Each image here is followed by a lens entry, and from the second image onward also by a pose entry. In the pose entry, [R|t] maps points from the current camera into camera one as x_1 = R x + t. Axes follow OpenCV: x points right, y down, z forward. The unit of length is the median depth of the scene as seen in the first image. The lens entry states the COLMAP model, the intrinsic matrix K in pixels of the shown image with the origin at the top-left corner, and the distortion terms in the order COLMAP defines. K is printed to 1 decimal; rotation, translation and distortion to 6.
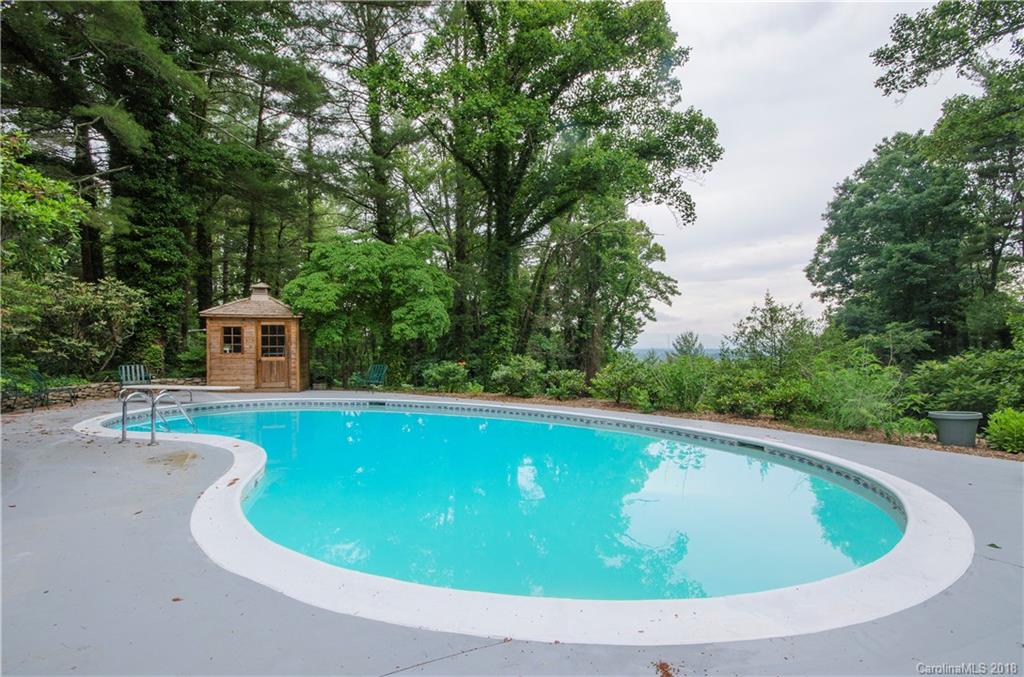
lens RADIAL K [[459.5, 0, 498.1], [0, 459.5, 351.3], [0, 0, 1]] dist [0.009928, 0.001290]
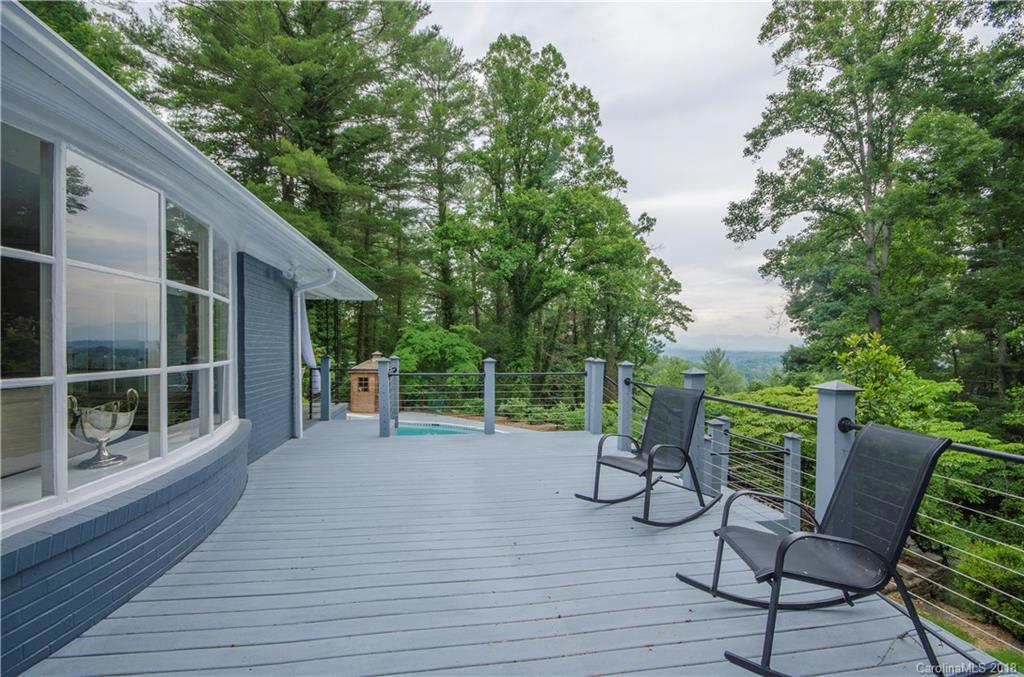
lens RADIAL K [[465.3, 0, 513.5], [0, 465.3, 348.7], [0, 0, 1]] dist [0.008530, 0.000225]
pose [[0.991910, 0.001491, -0.126937, 0.234240], [-0.000976, 0.999991, 0.004113, -0.155550], [0.126942, -0.003956, 0.991902, -0.694856]]
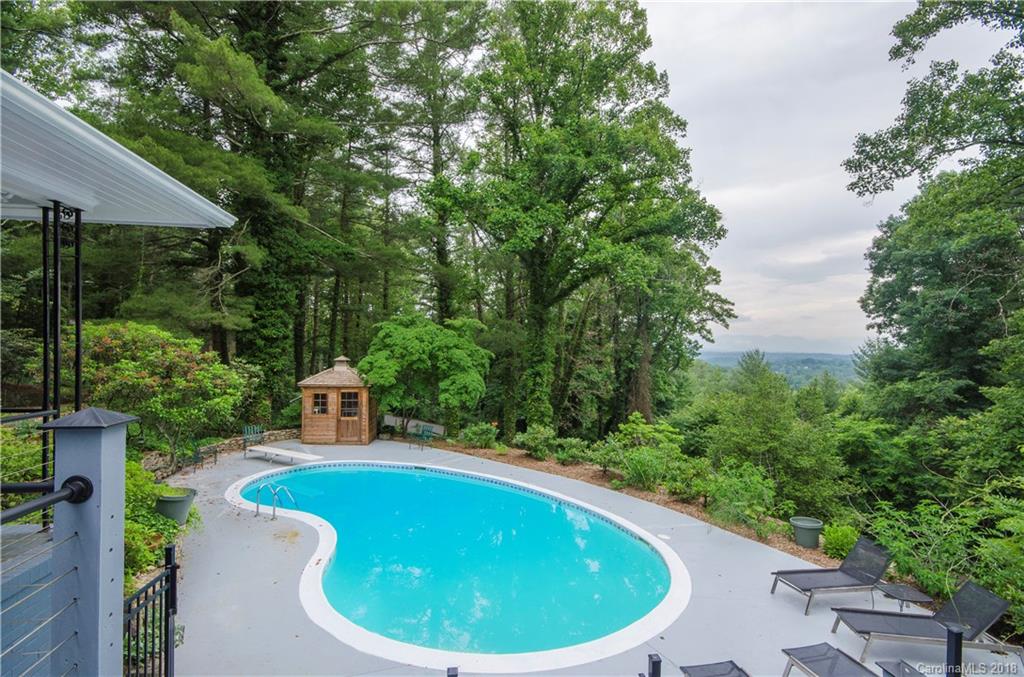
lens RADIAL K [[471.4, 0, 509.5], [0, 471.4, 321.8], [0, 0, 1]] dist [0.004355, -0.000347]
pose [[0.990438, -0.008121, -0.137716, 0.124472], [0.000601, 0.998511, -0.054554, -0.159884], [0.137954, 0.053950, 0.988968, -0.230310]]
